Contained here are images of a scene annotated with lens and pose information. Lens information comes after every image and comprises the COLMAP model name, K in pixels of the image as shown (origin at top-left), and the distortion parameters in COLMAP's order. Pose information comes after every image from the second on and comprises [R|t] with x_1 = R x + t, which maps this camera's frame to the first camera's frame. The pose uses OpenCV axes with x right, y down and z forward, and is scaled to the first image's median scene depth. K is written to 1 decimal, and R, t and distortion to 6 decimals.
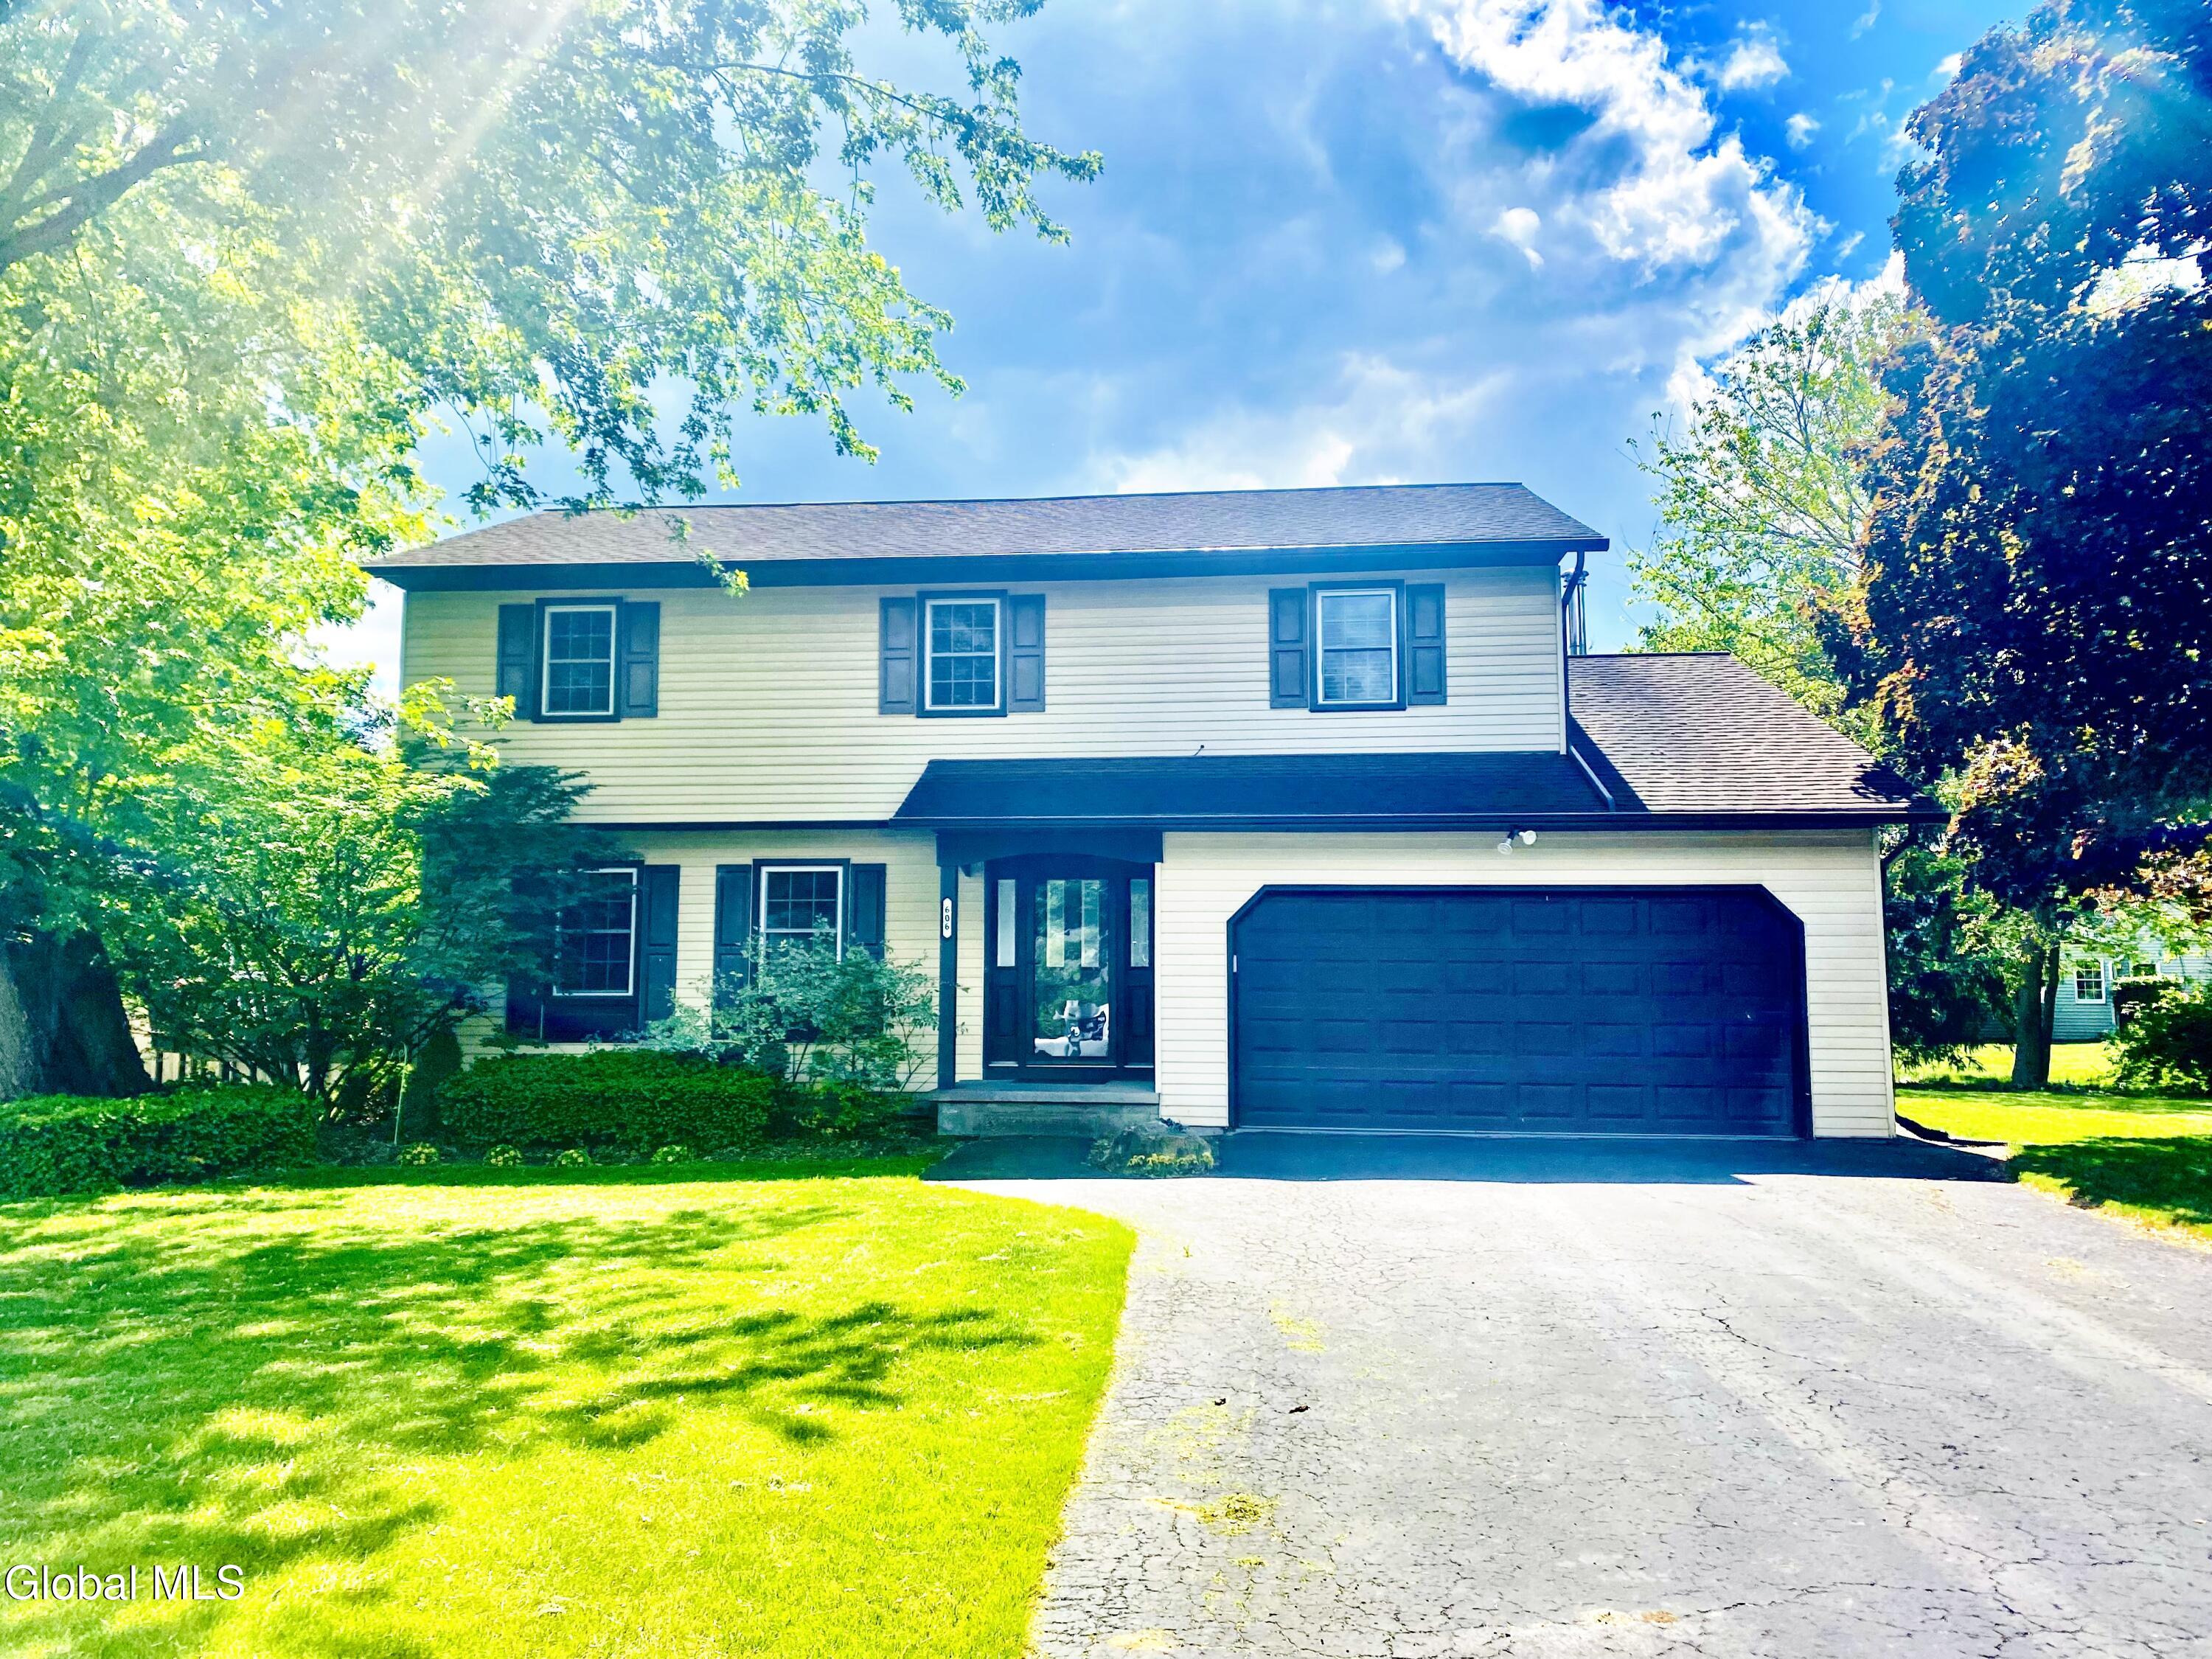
lens RADIAL K [[1699.5, 0, 1096.5], [0, 1699.5, 830.1], [0, 0, 1]] dist [0.034002, -0.034797]
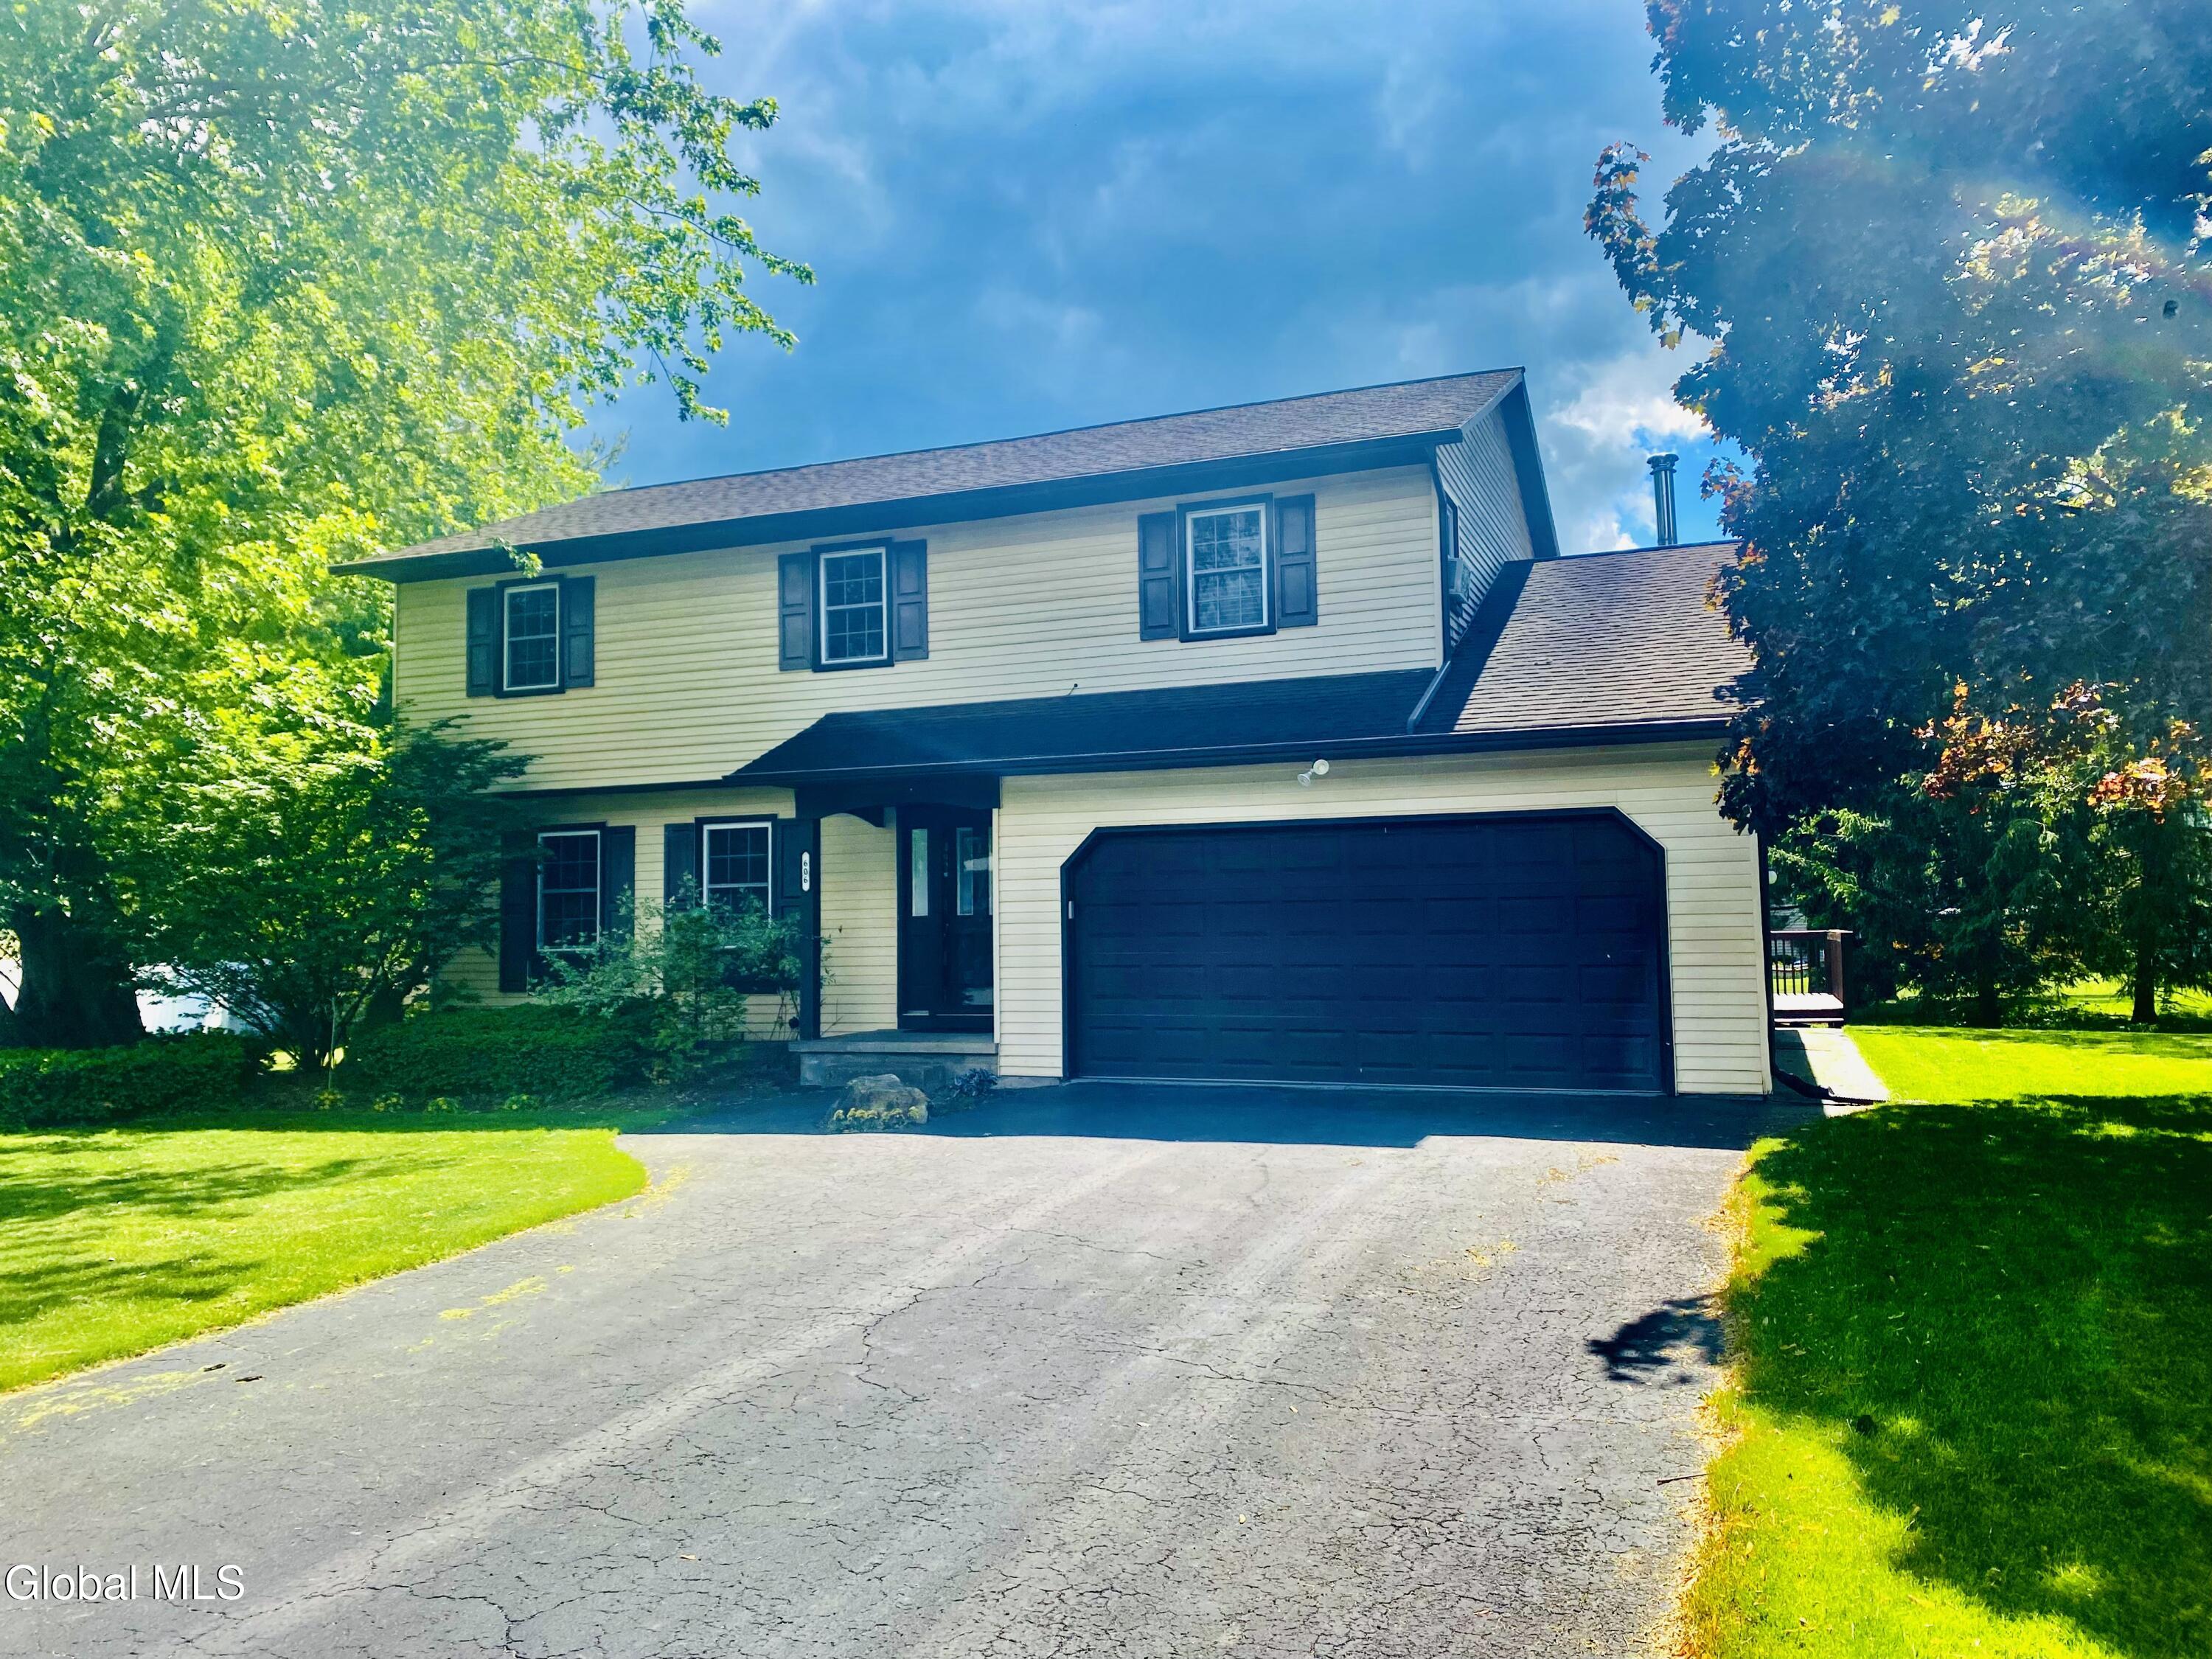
lens RADIAL K [[1699.5, 0, 1094.3], [0, 1699.5, 828.2], [0, 0, 1]] dist [0.034002, -0.034797]
pose [[0.962096, -0.035395, -0.270405, 0.331168], [0.044893, 0.998570, 0.029017, 0.004432], [0.268991, -0.040056, 0.962309, 0.071047]]
